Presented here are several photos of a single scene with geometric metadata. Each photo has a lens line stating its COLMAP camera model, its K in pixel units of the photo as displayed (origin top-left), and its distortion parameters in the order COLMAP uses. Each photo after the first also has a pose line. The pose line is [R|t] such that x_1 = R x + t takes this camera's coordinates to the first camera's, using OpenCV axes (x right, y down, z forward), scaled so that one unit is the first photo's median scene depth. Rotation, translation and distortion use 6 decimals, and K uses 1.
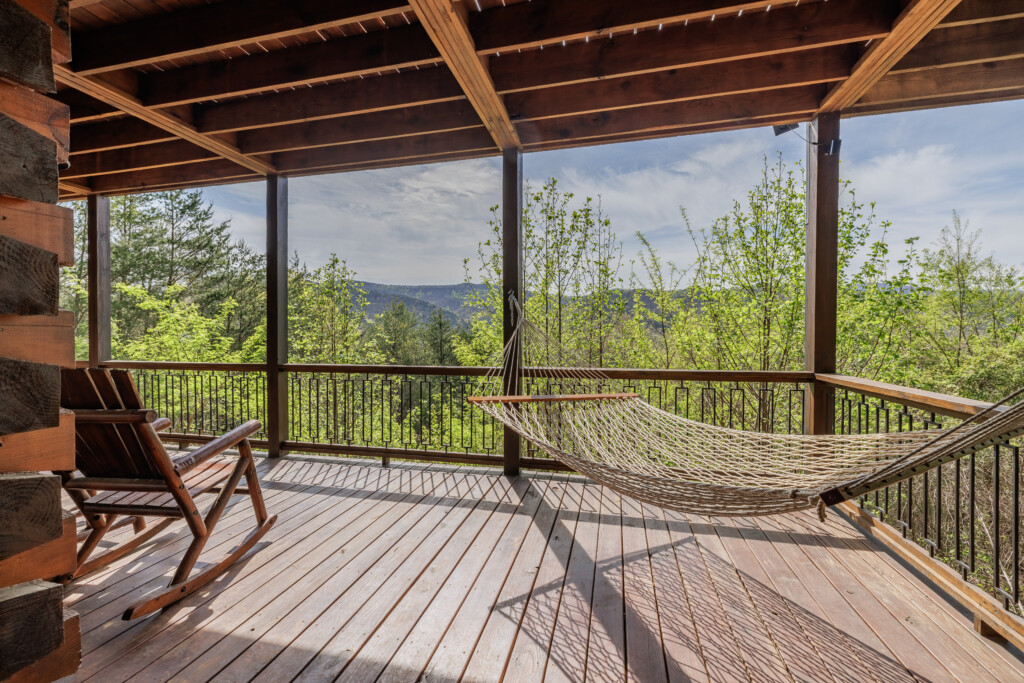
lens RADIAL K [[430.7, 0, 503.4], [0, 430.7, 337.2], [0, 0, 1]] dist [0.002296, -0.000777]
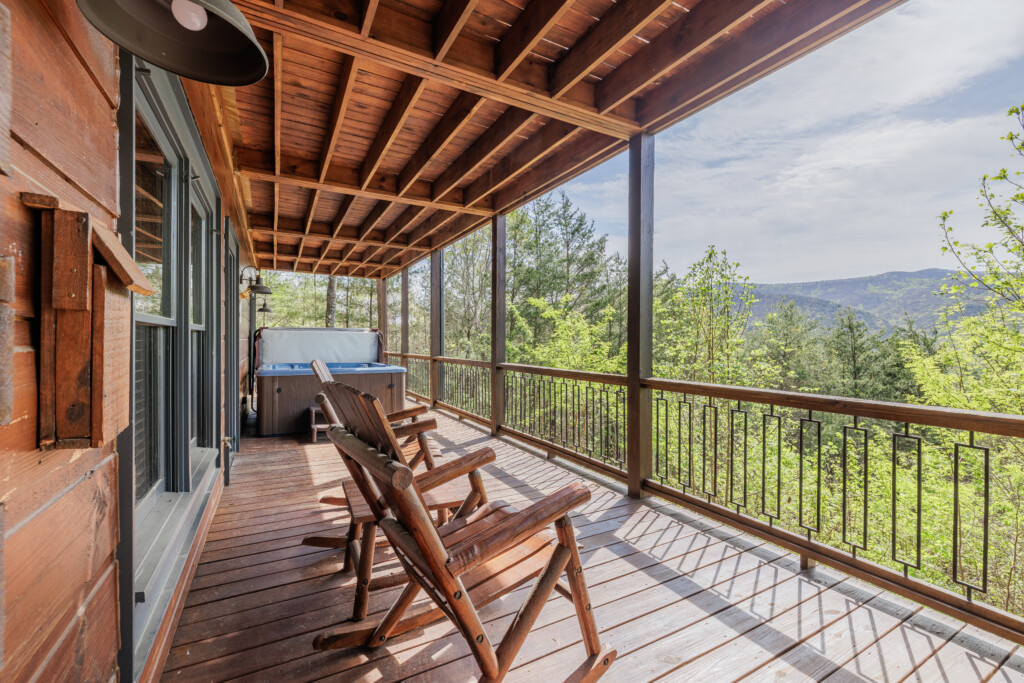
lens RADIAL K [[430.7, 0, 511.2], [0, 430.7, 342.6], [0, 0, 1]] dist [0.002296, -0.000777]
pose [[0.691796, 0.007887, -0.722050, -0.119803], [-0.008409, 0.999961, 0.002865, -0.001336], [0.722044, 0.004090, 0.691835, 0.286161]]
